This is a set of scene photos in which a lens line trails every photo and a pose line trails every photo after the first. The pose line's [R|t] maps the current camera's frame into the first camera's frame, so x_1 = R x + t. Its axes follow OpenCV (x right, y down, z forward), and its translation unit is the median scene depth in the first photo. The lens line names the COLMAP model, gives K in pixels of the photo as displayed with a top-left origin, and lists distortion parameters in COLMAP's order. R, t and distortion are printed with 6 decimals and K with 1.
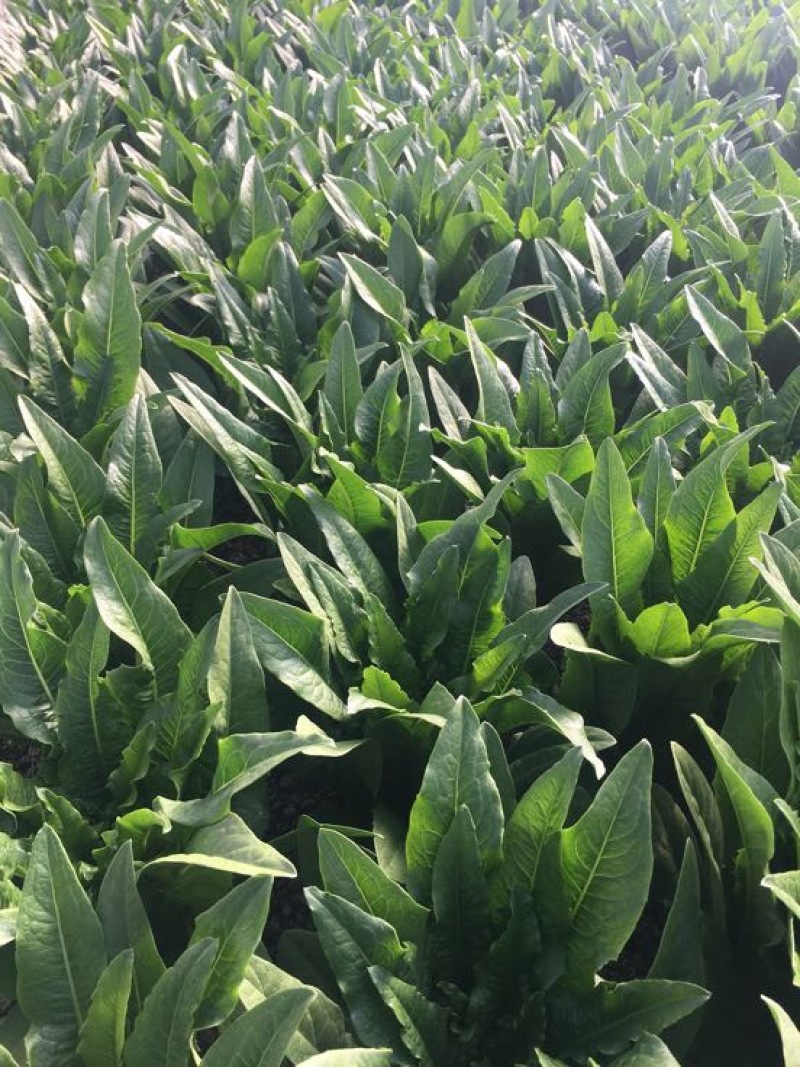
lens RADIAL K [[915.4, 0, 400.0], [0, 915.4, 533.5], [0, 0, 1]] dist [0.087835, -0.137803]
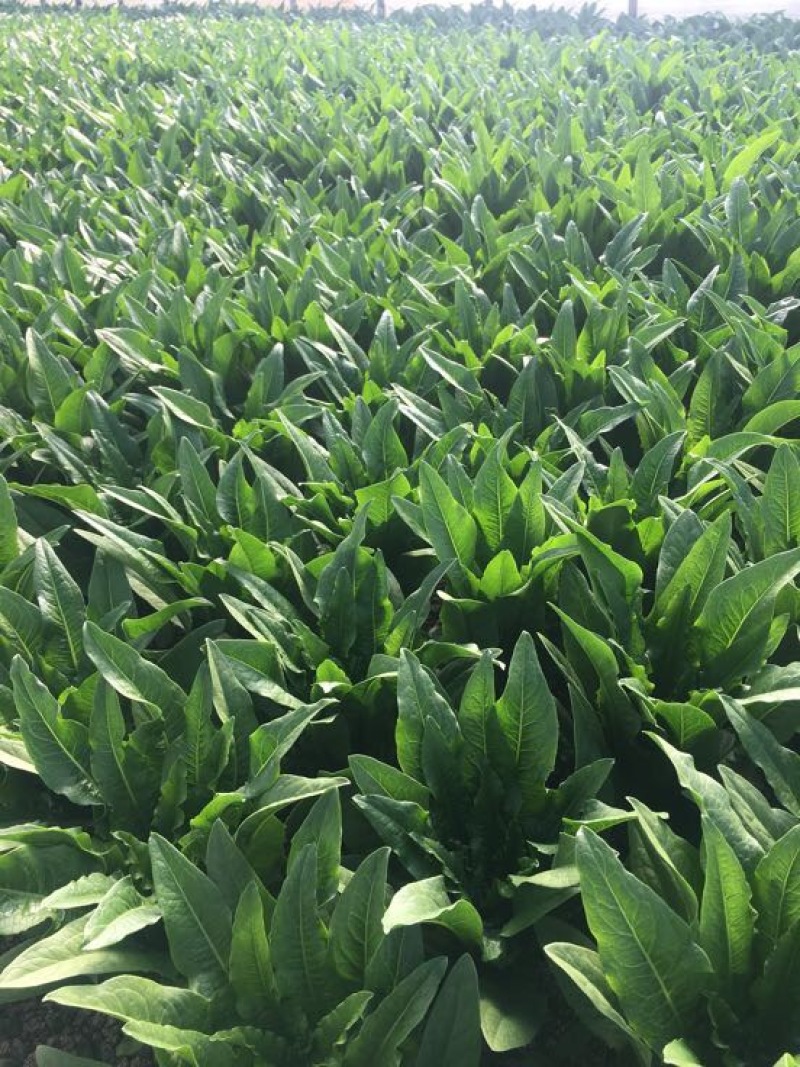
lens RADIAL K [[915.4, 0, 400.0], [0, 915.4, 533.5], [0, 0, 1]] dist [0.087835, -0.137803]
pose [[0.919343, -0.288661, 0.267363, -0.145714], [0.311850, 0.948929, -0.047794, 0.039284], [-0.239912, 0.127317, 0.962410, -0.226092]]
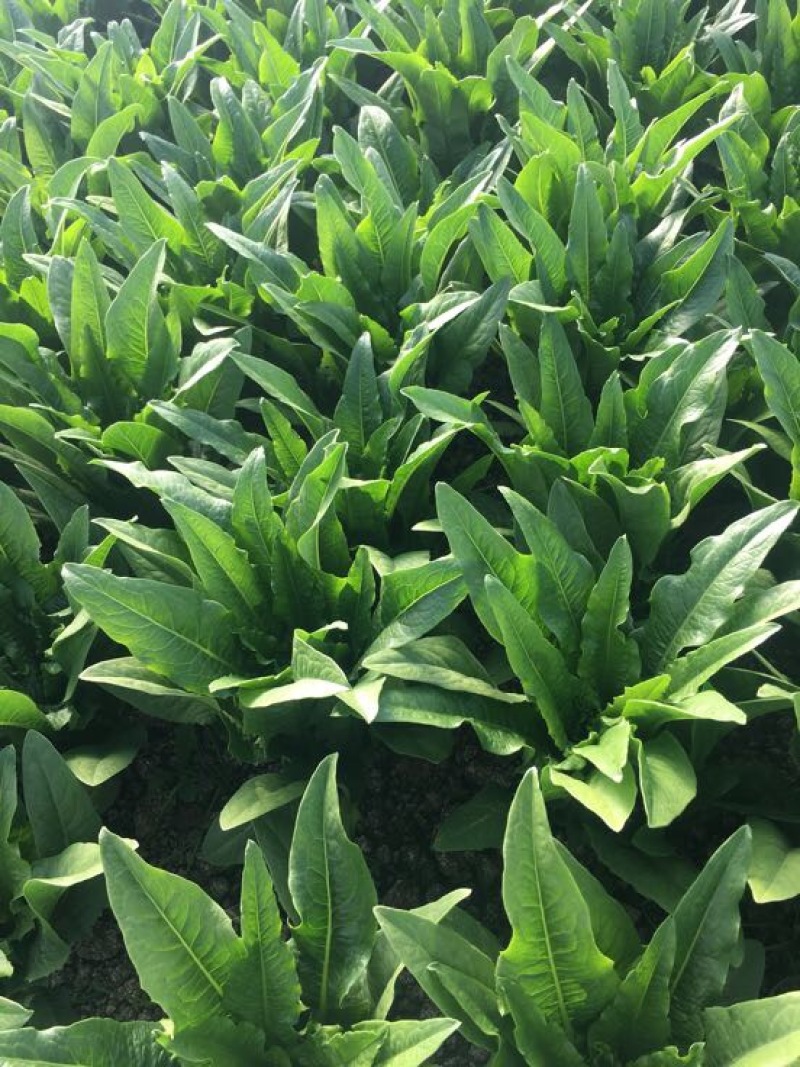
lens RADIAL K [[915.4, 0, 400.0], [0, 915.4, 533.5], [0, 0, 1]] dist [0.087835, -0.137803]
pose [[0.459933, -0.727845, 0.508629, -0.127624], [0.648385, 0.666649, 0.367663, 0.131755], [-0.606679, 0.160687, 0.778538, -0.275330]]
